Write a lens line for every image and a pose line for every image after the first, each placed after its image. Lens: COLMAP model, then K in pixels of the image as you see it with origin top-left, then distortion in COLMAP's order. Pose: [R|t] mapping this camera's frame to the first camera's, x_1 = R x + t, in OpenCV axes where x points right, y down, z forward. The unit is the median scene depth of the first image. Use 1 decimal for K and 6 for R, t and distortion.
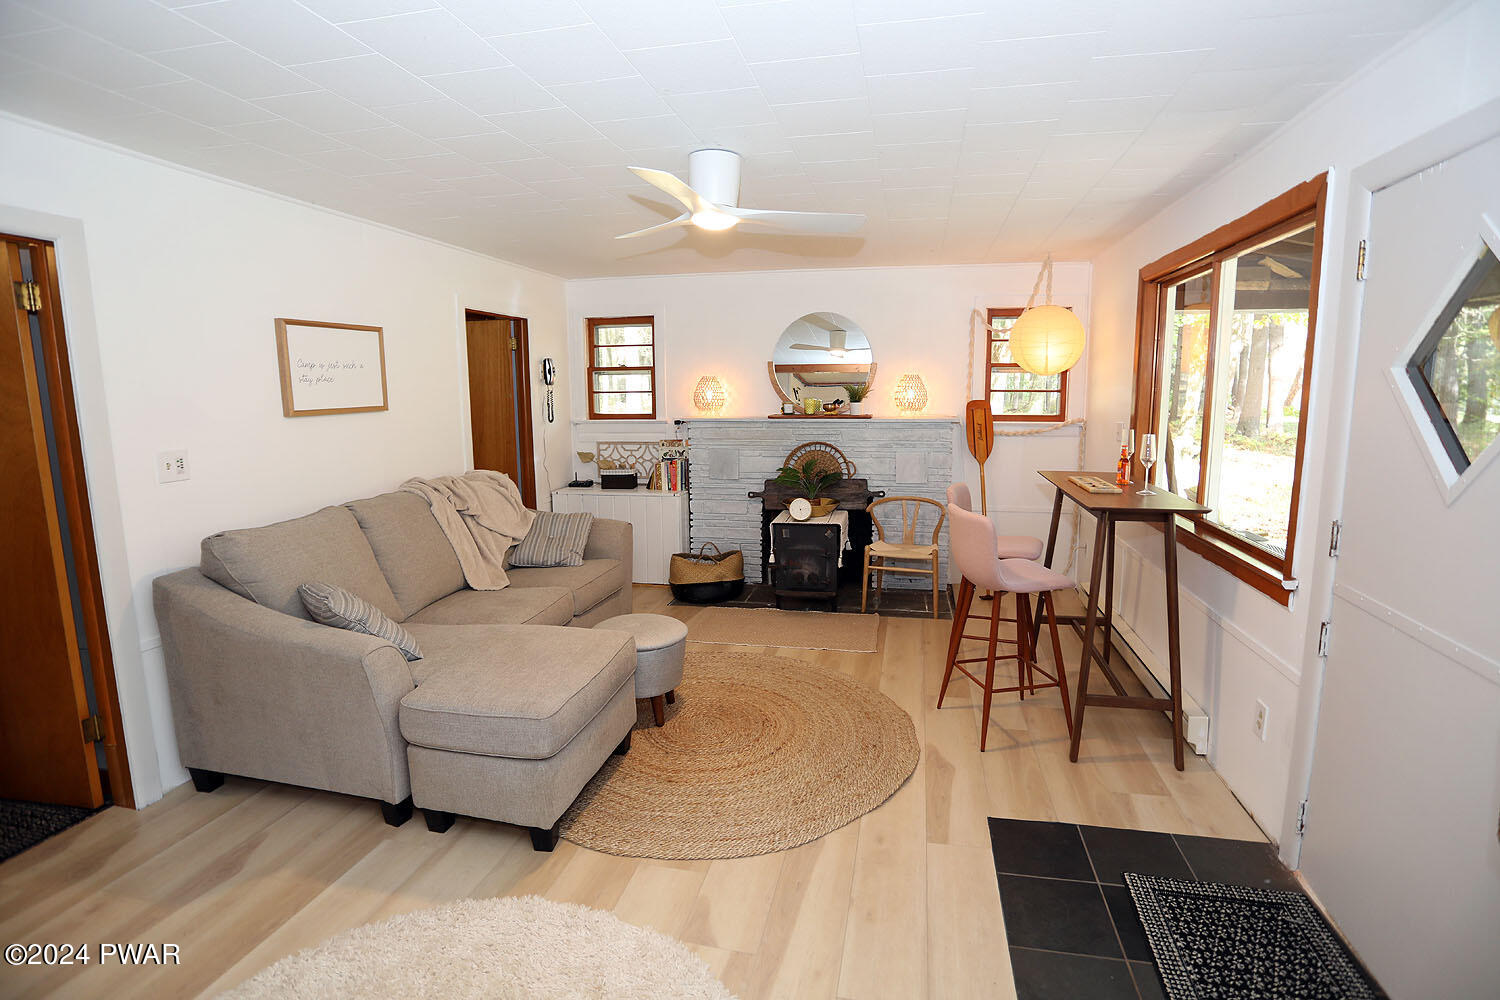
lens RADIAL K [[727.5, 0, 756.7], [0, 727.5, 494.2], [0, 0, 1]] dist [-0.066132, 0.020811]
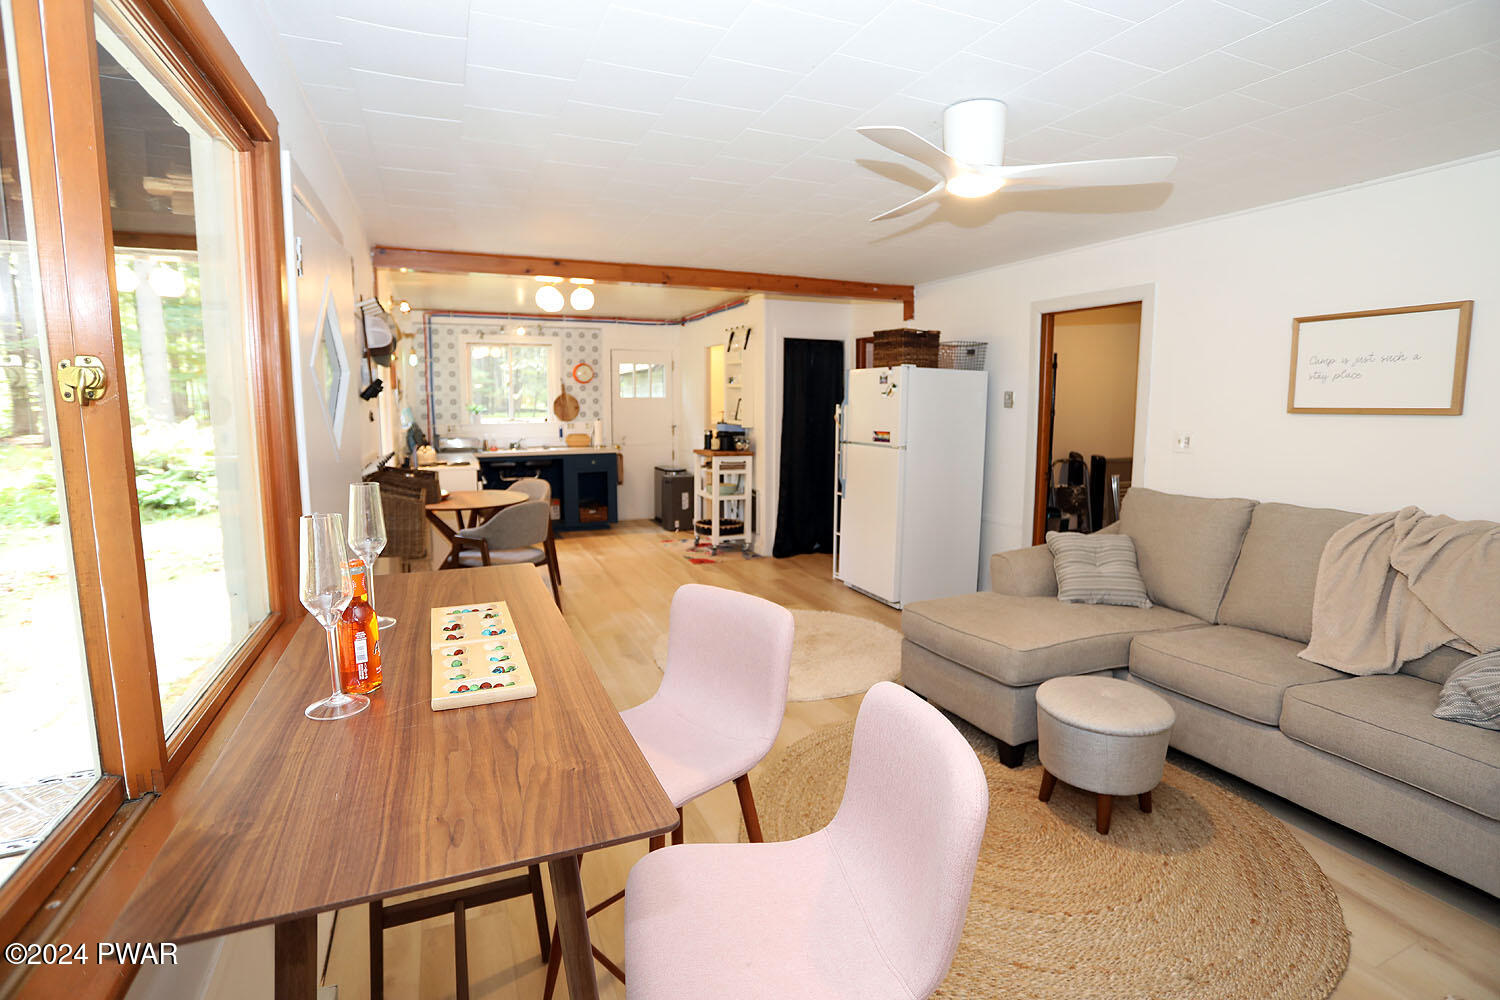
lens RADIAL K [[727.5, 0, 753.5], [0, 727.5, 495.2], [0, 0, 1]] dist [-0.066132, 0.020811]
pose [[-0.818942, 0.083511, -0.567767, 0.346160], [-0.078483, 0.963761, 0.254960, -0.119567], [0.568484, 0.253357, -0.782710, 0.850937]]
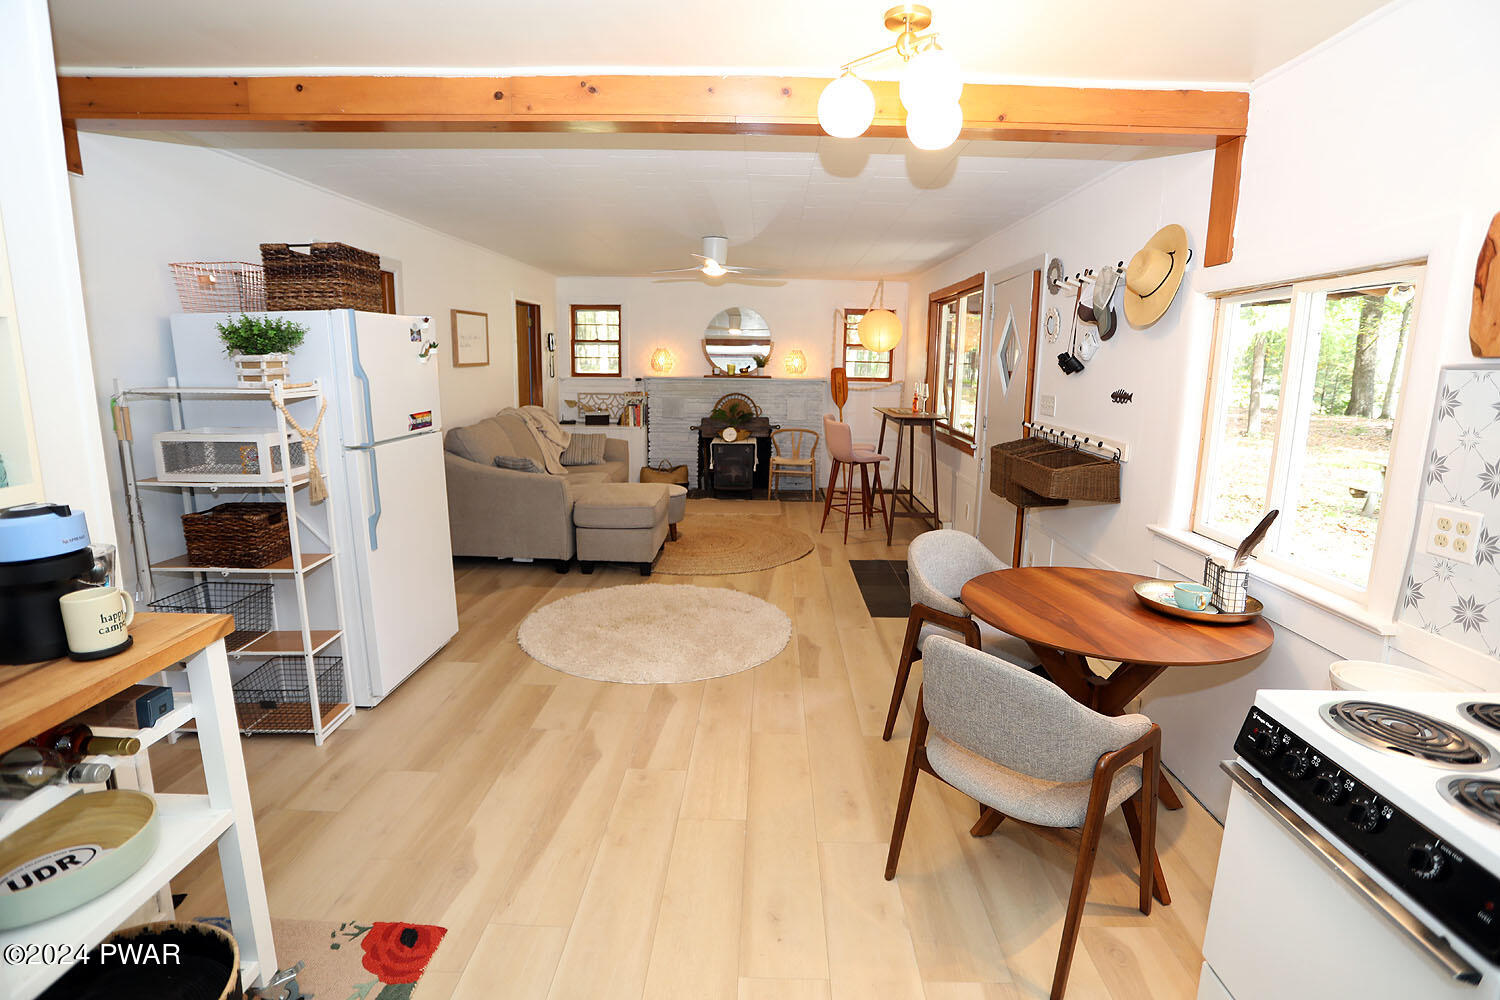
lens RADIAL K [[727.5, 0, 748.7], [0, 727.5, 499.0], [0, 0, 1]] dist [-0.066132, 0.020811]
pose [[0.982578, -0.013578, 0.185354, -0.179758], [0.005013, 0.998901, 0.046596, 0.080473], [-0.185783, -0.044855, 0.981567, -0.520224]]
